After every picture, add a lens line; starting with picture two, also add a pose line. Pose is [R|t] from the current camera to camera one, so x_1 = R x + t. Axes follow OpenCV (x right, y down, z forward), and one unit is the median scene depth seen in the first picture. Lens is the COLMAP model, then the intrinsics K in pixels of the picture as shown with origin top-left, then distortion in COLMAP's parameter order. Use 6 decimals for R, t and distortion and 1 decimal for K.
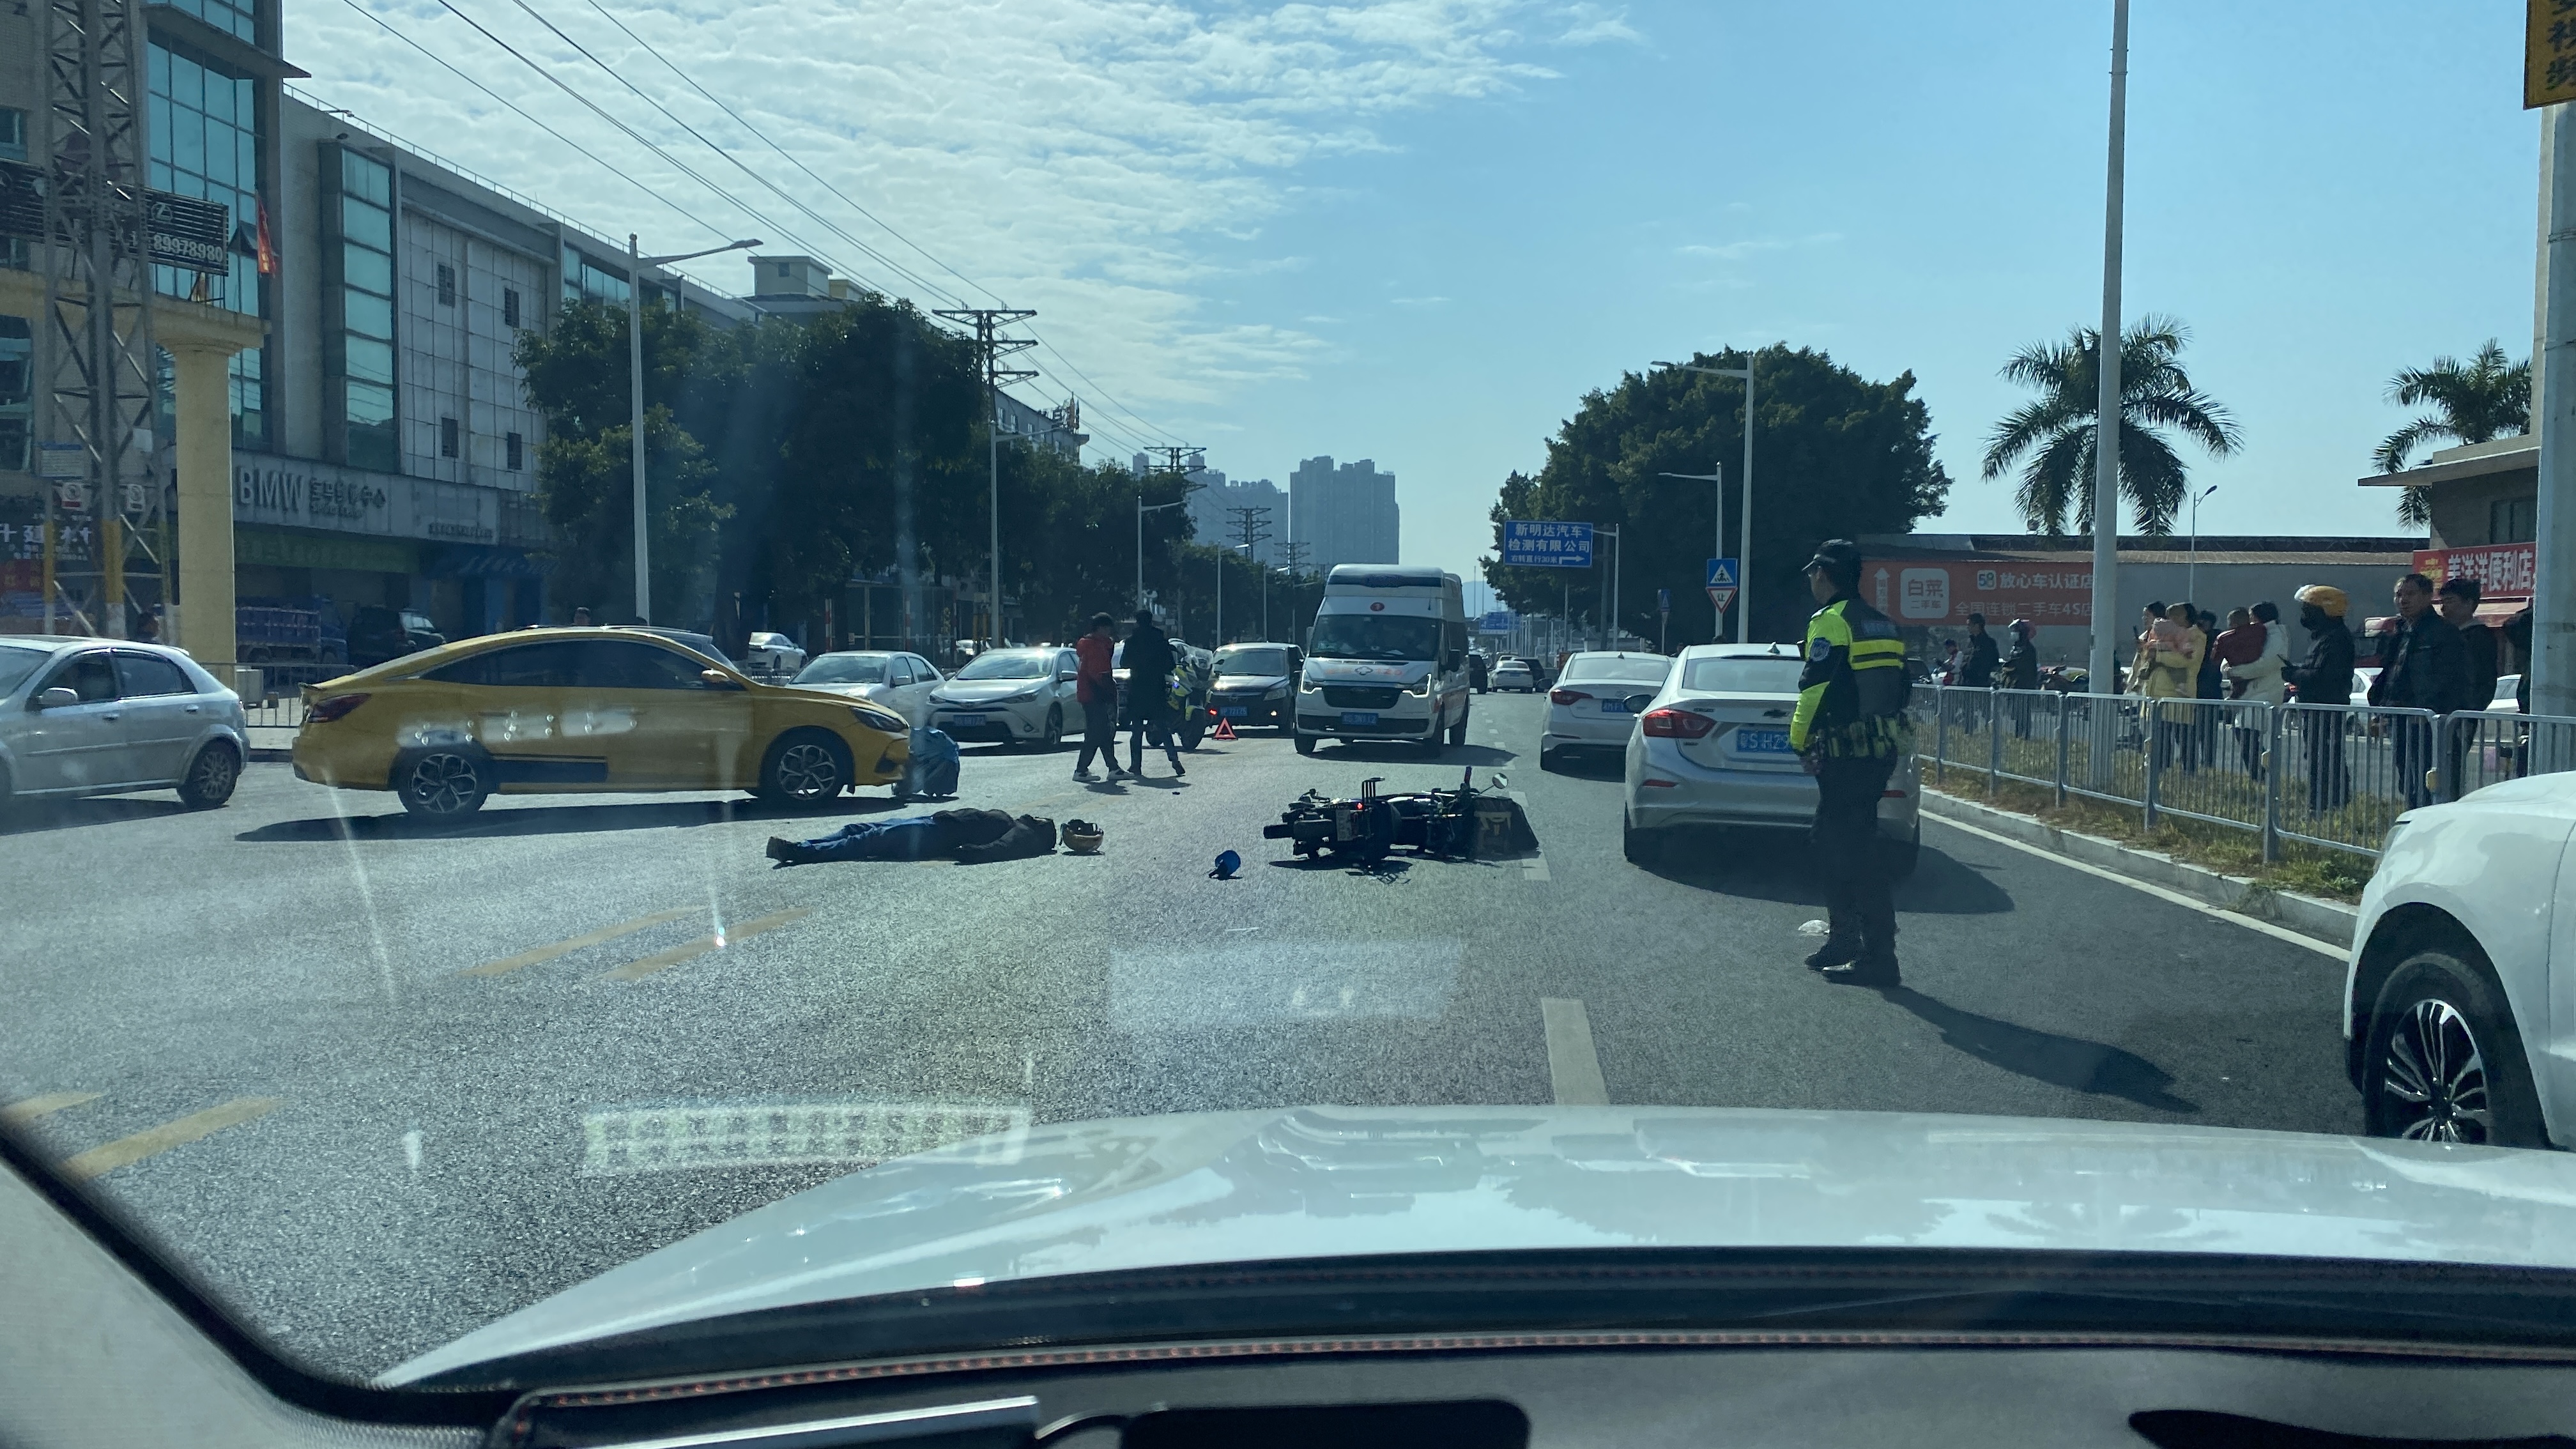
lens RADIAL K [[1964.2, 0, 1284.2], [0, 1964.2, 669.0], [0, 0, 1]] dist [0.143919, -0.367822]
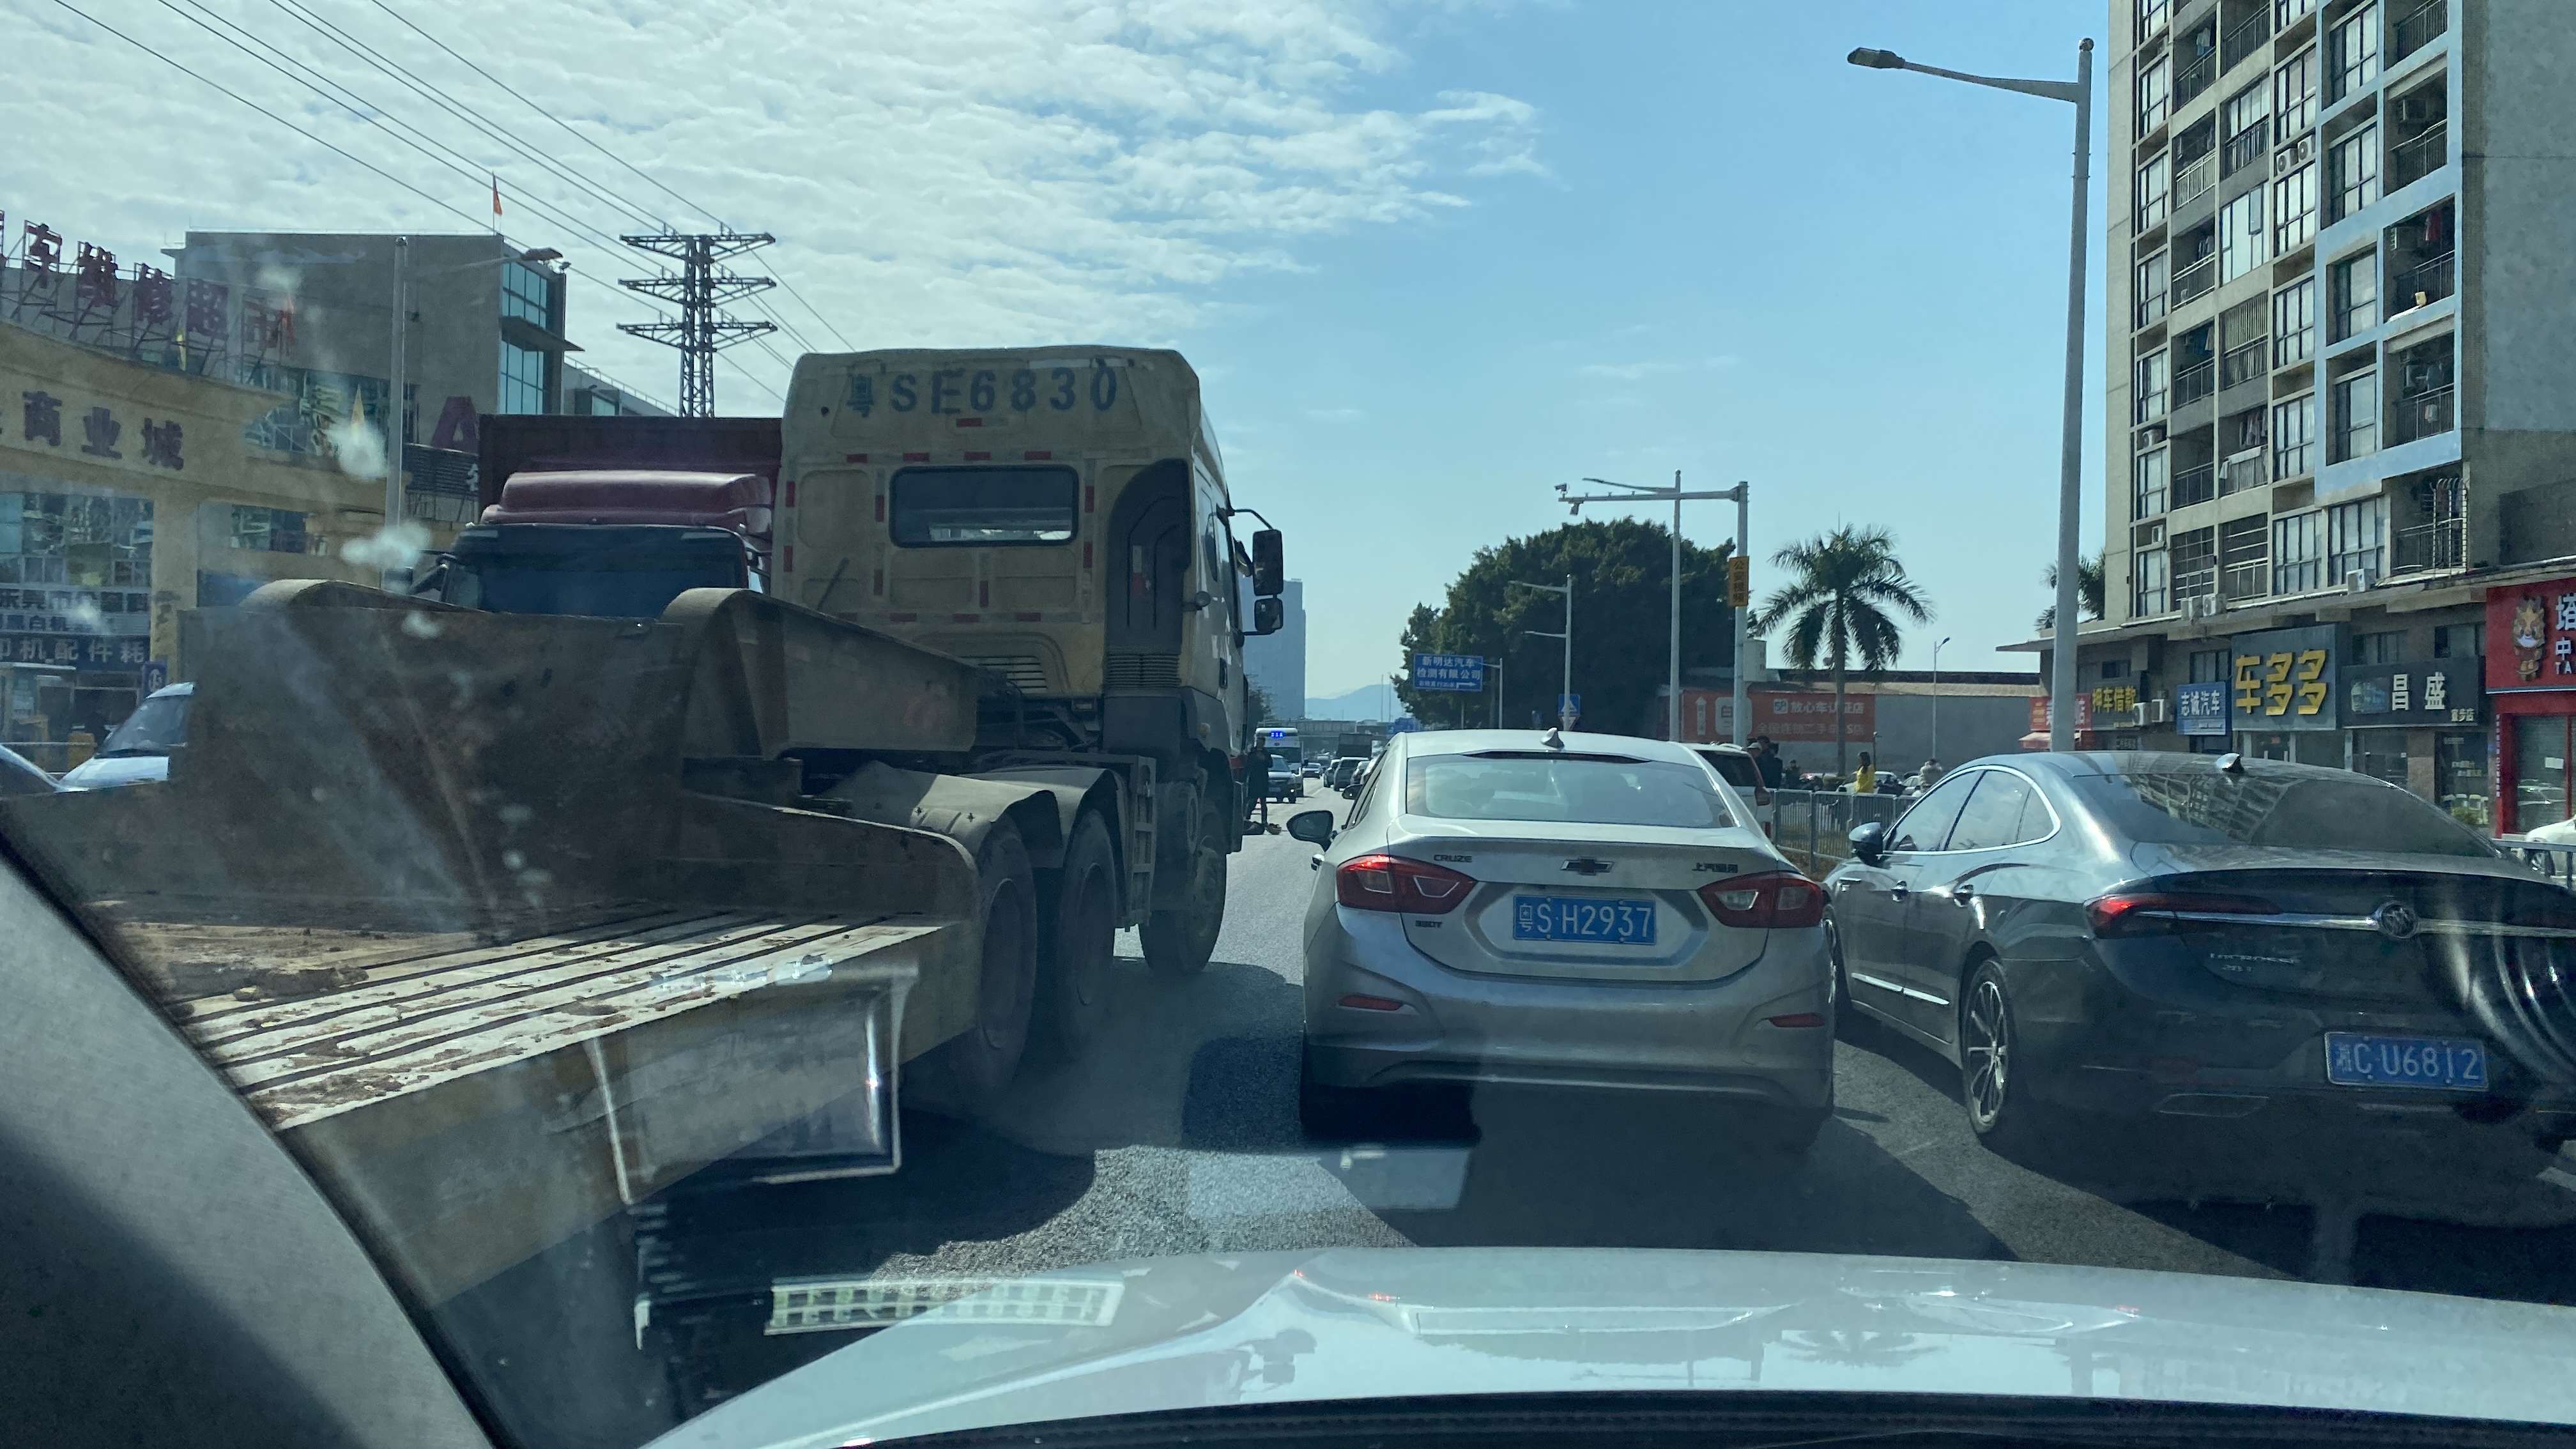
lens RADIAL K [[1959.5, 0, 1274.8], [0, 1959.5, 835.3], [0, 0, 1]] dist [0.006168, 0.000590]
pose [[0.999104, 0.006878, 0.041753, -0.026424], [-0.008218, 0.999454, 0.032004, 0.001013], [-0.041510, -0.032318, 0.998615, -0.241976]]
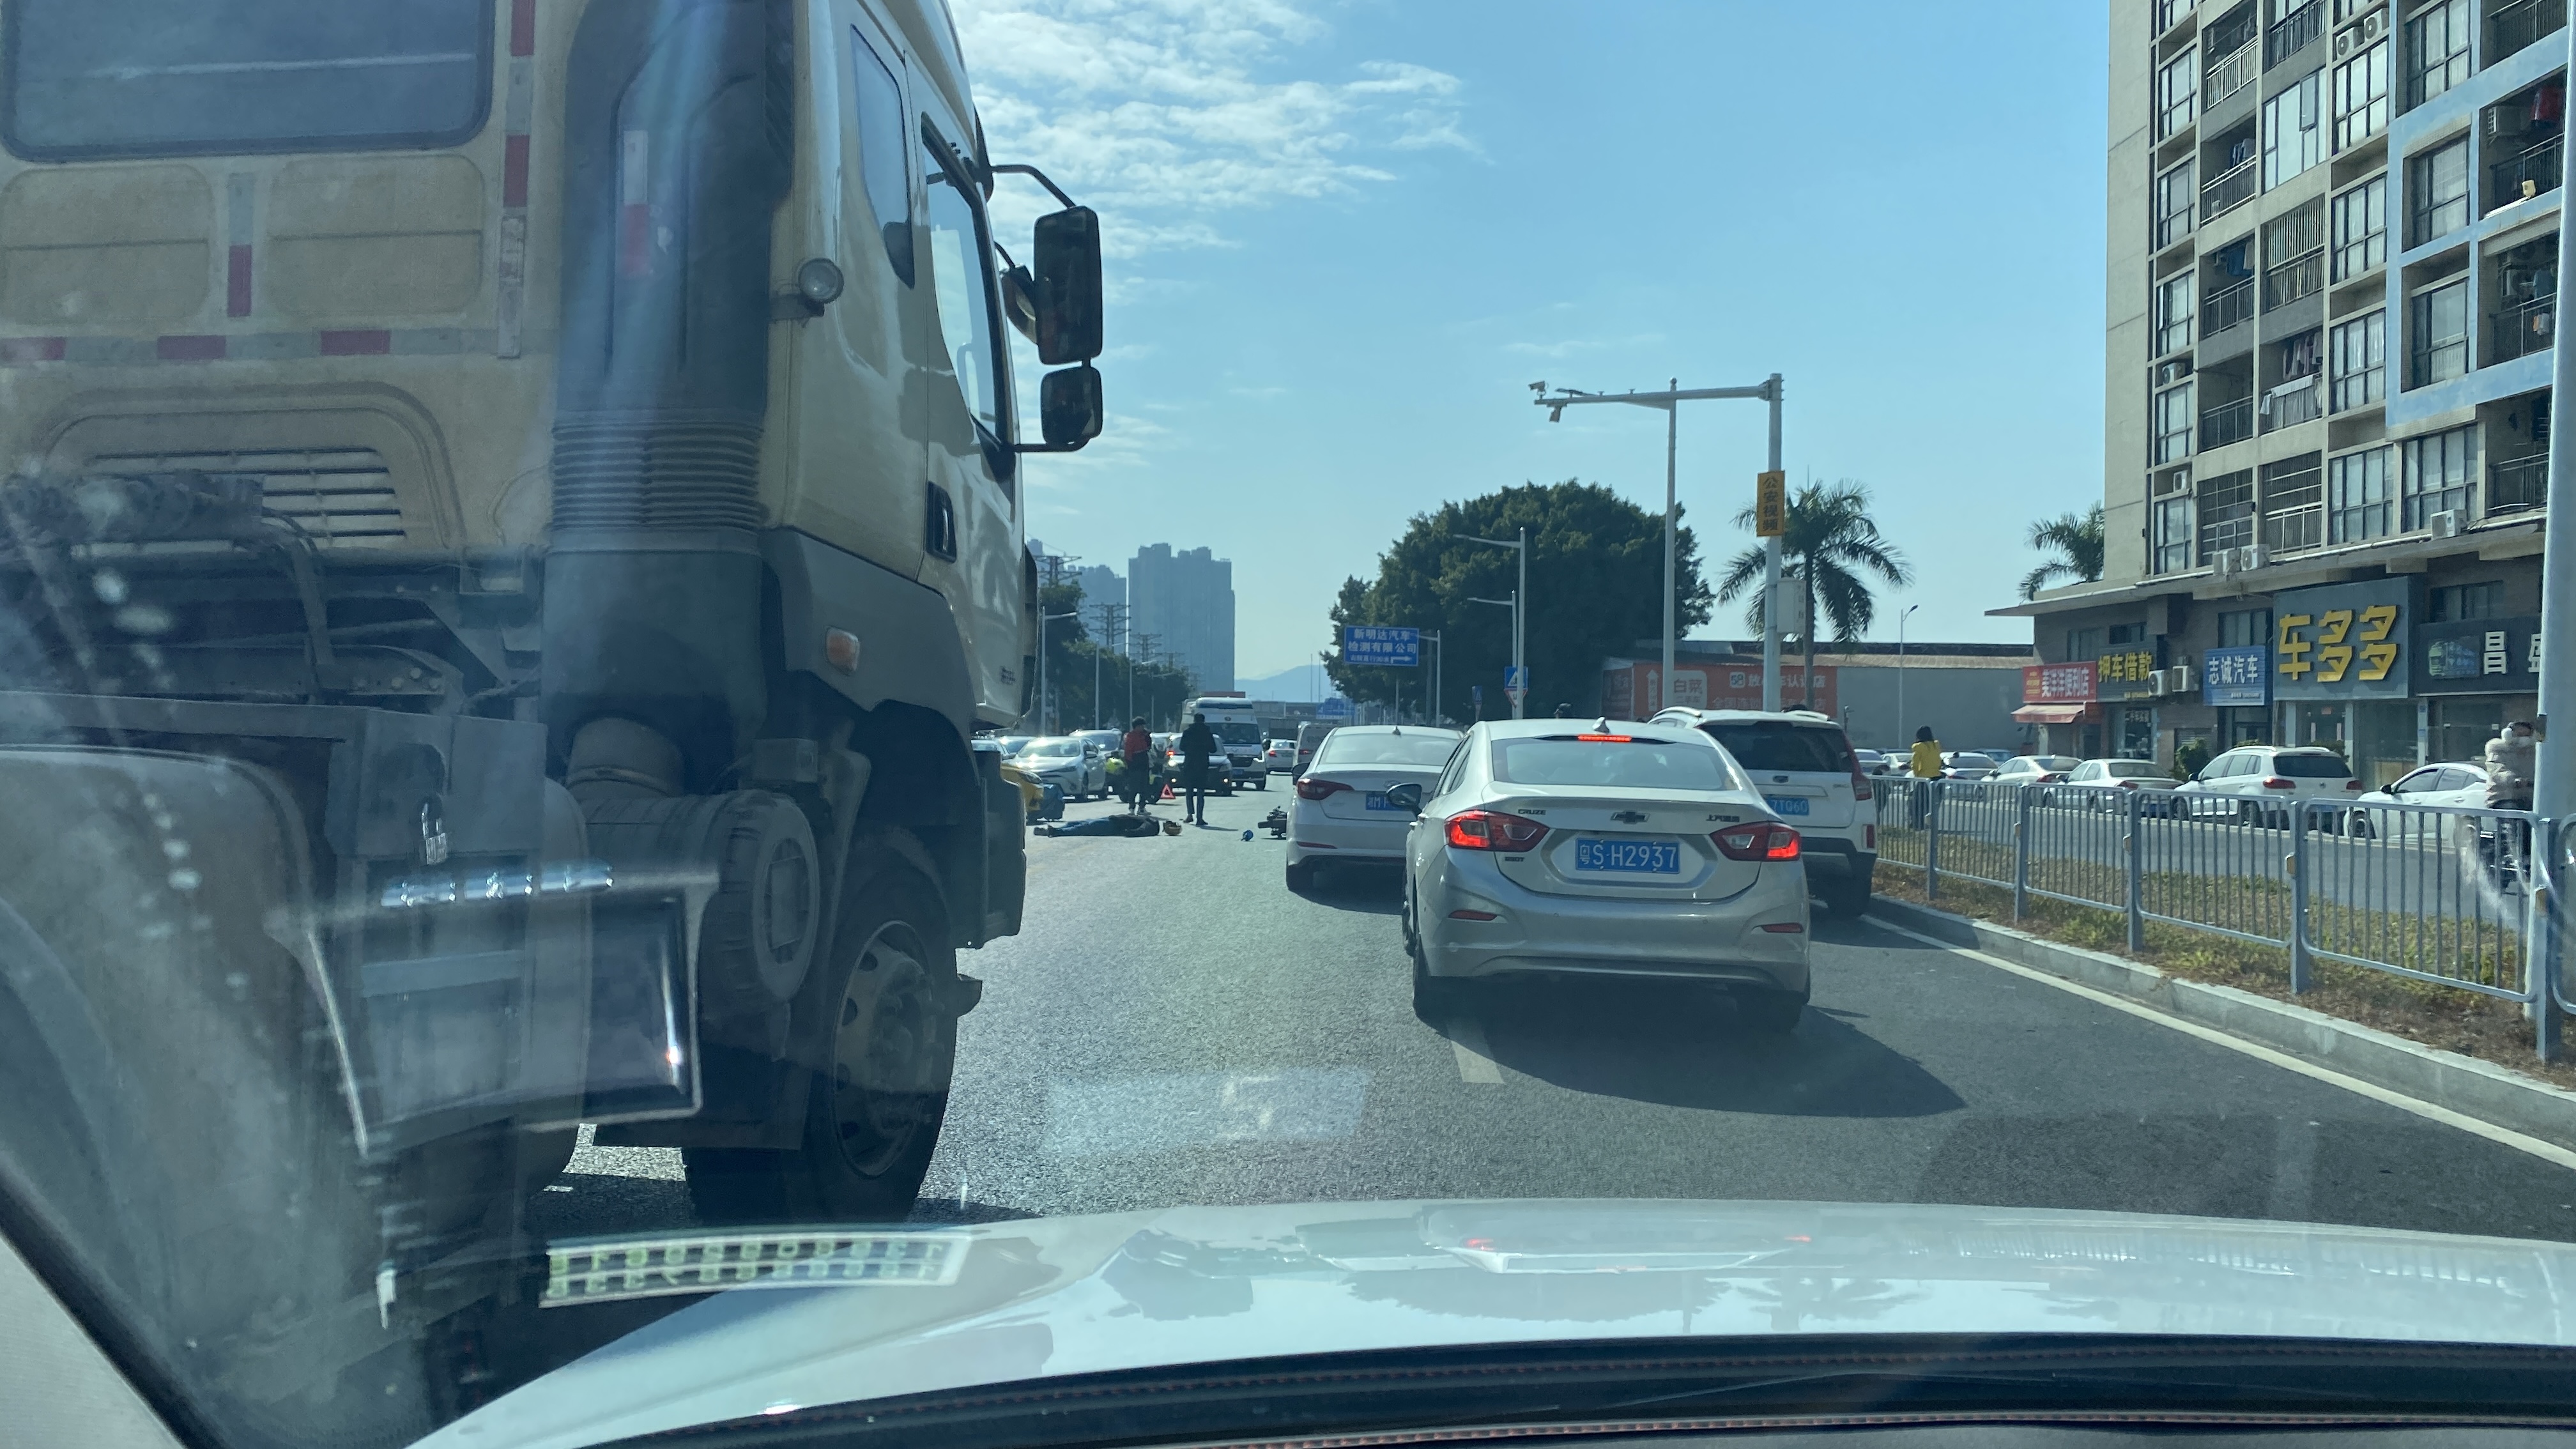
lens RADIAL K [[1991.1, 0, 1288.0], [0, 1991.1, 724.5], [0, 0, 1]] dist [0.064196, -0.000827]
pose [[0.996445, 0.001510, 0.084227, -0.019871], [-0.000217, 0.999882, -0.015363, 0.000776], [-0.084240, 0.015290, 0.996328, -0.168629]]
